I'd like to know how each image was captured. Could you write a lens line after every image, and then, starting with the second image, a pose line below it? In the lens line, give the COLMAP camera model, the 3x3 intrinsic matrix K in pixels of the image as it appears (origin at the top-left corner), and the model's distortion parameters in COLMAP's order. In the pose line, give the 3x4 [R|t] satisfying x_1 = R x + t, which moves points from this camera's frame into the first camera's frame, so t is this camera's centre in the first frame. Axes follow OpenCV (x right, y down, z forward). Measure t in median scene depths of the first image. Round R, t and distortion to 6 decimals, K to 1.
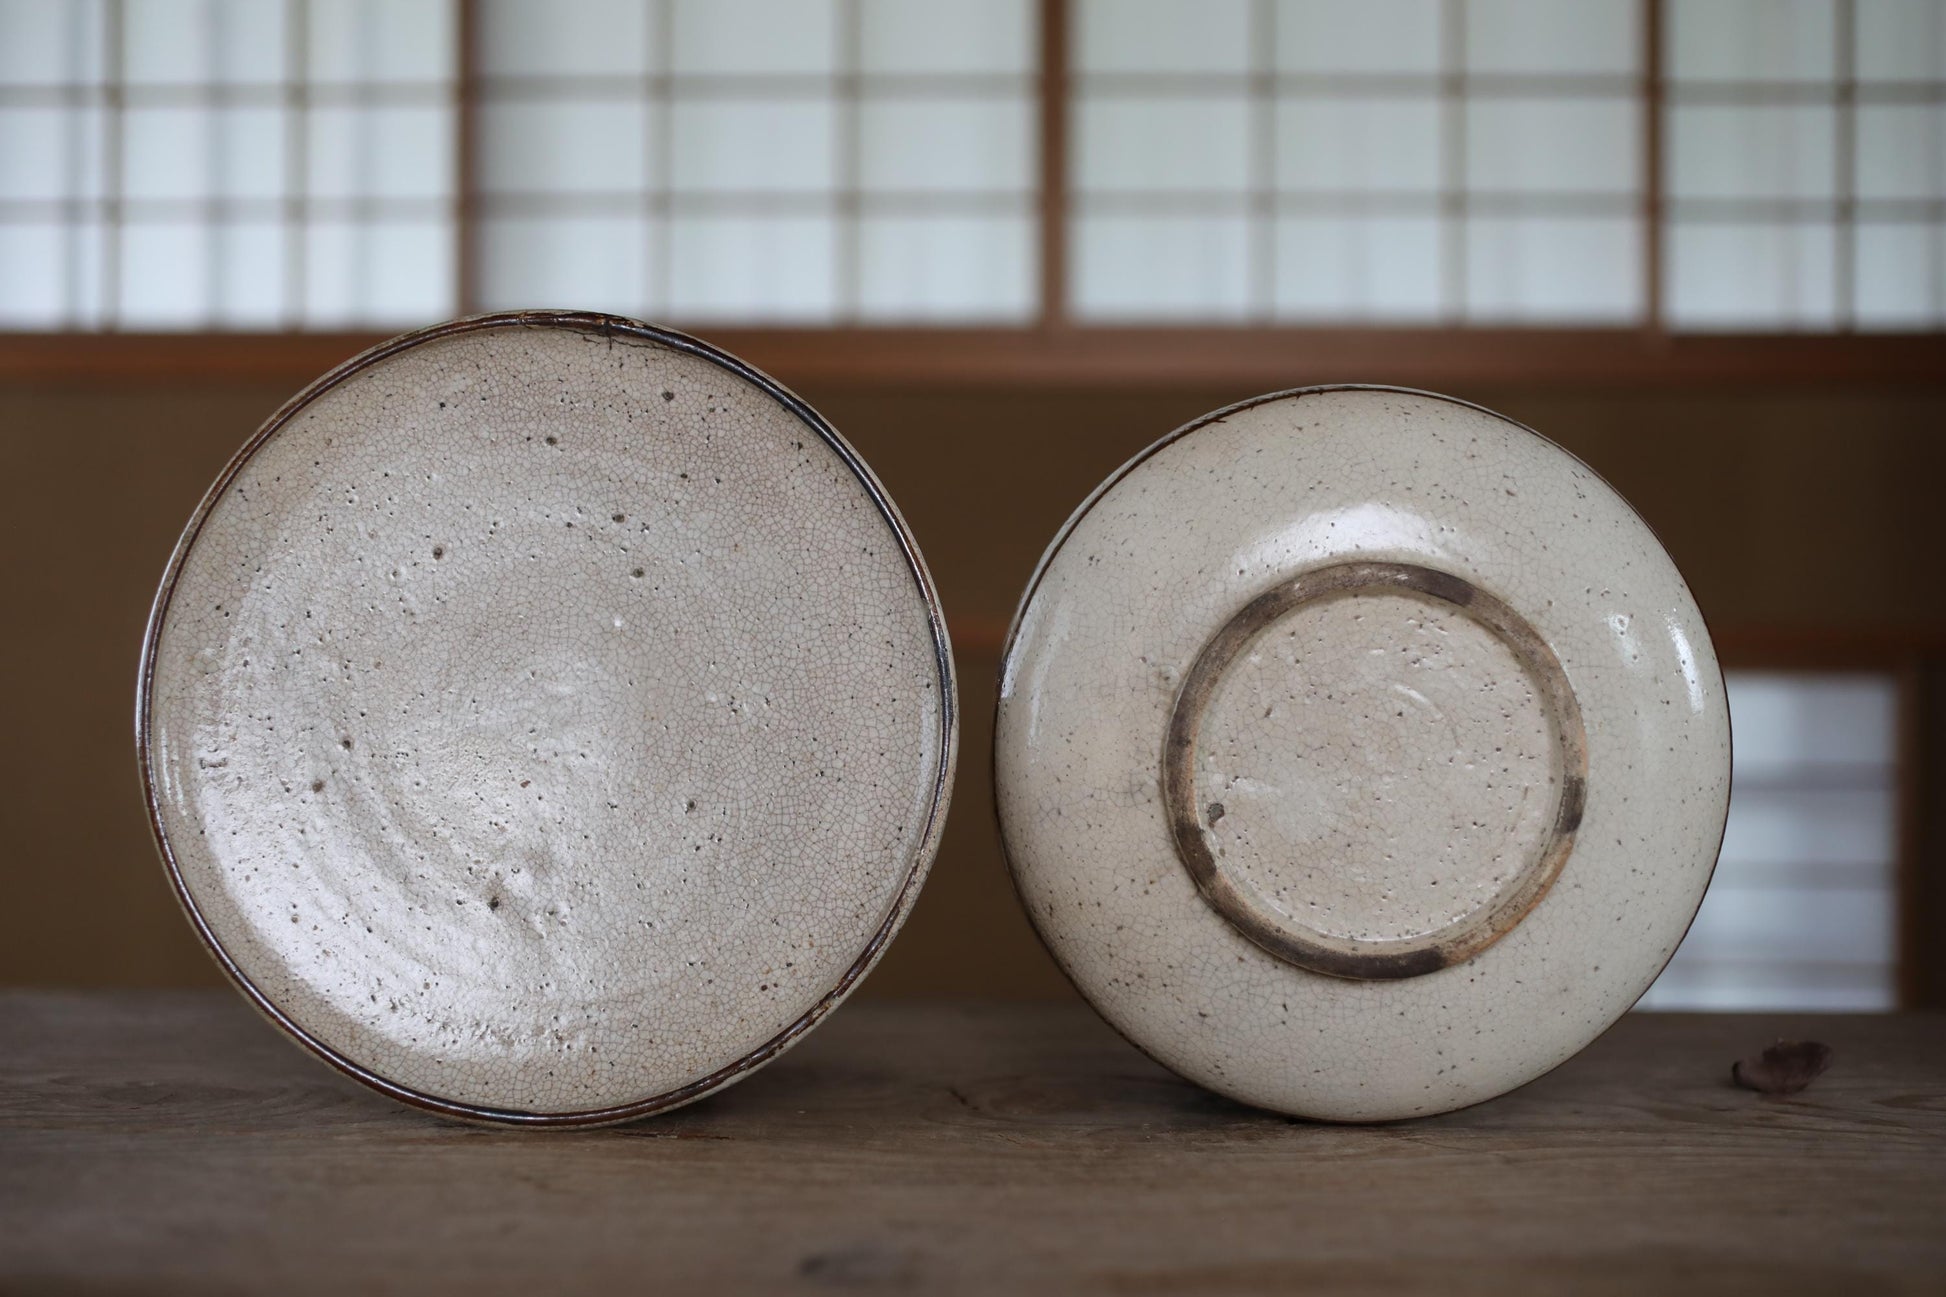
lens RADIAL K [[3204.4, 0, 973.0], [0, 3204.4, 648.5], [0, 0, 1]] dist [-0.001659, 0.155834]
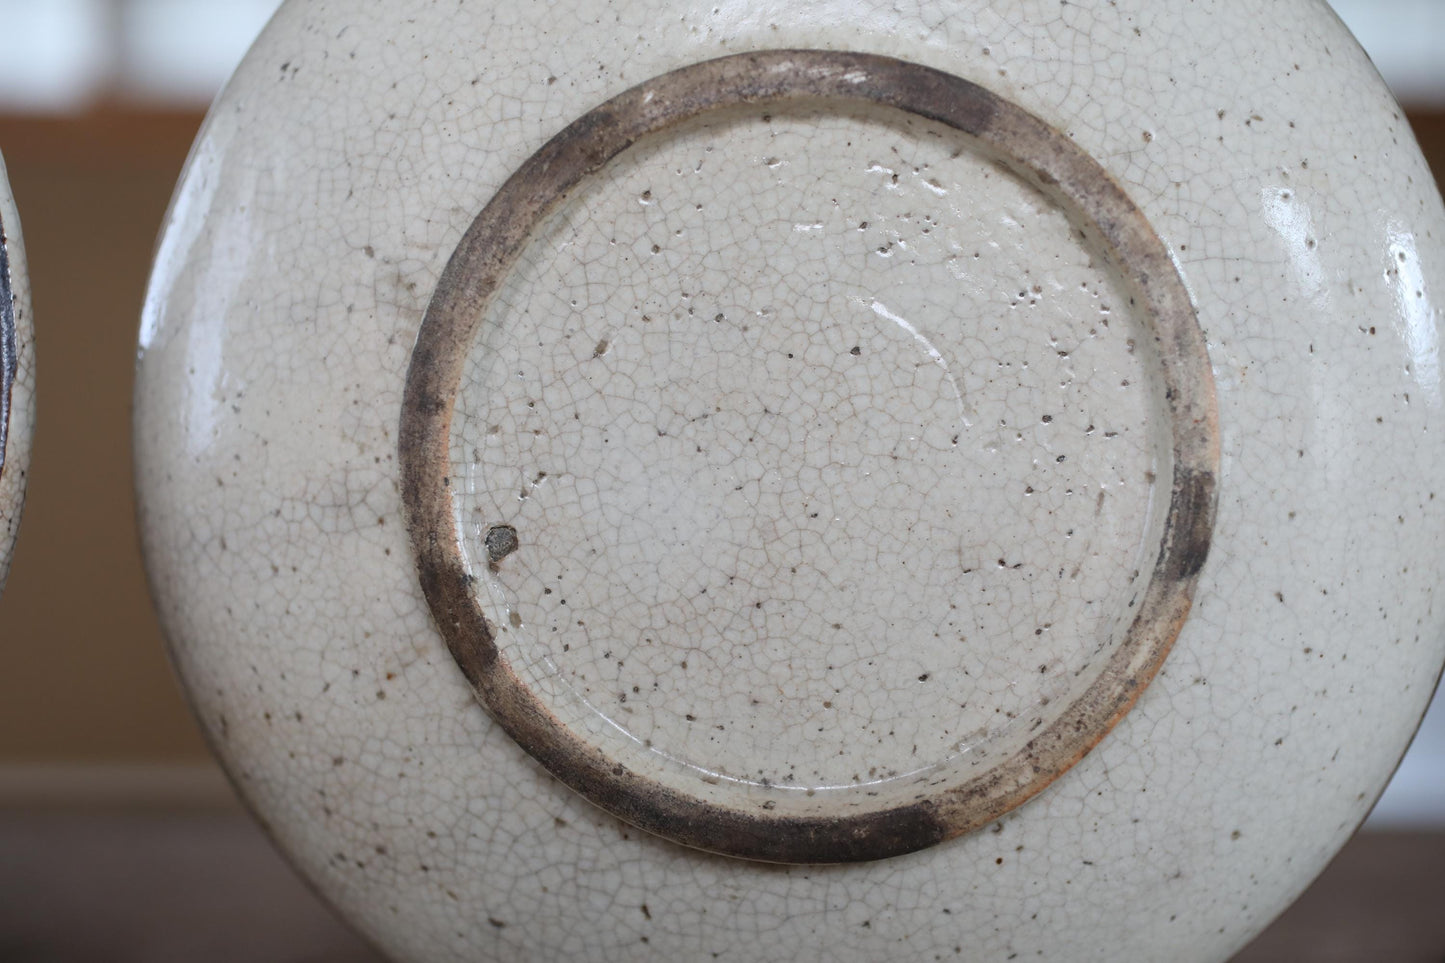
lens RADIAL K [[2379.4, 0, 722.5], [0, 2379.4, 481.5], [0, 0, 1]] dist [-0.001659, 0.155834]
pose [[0.999969, -0.003737, -0.006959, 0.114058], [0.003849, 0.999863, 0.016111, 0.035175], [0.006898, -0.016137, 0.999846, 0.614874]]
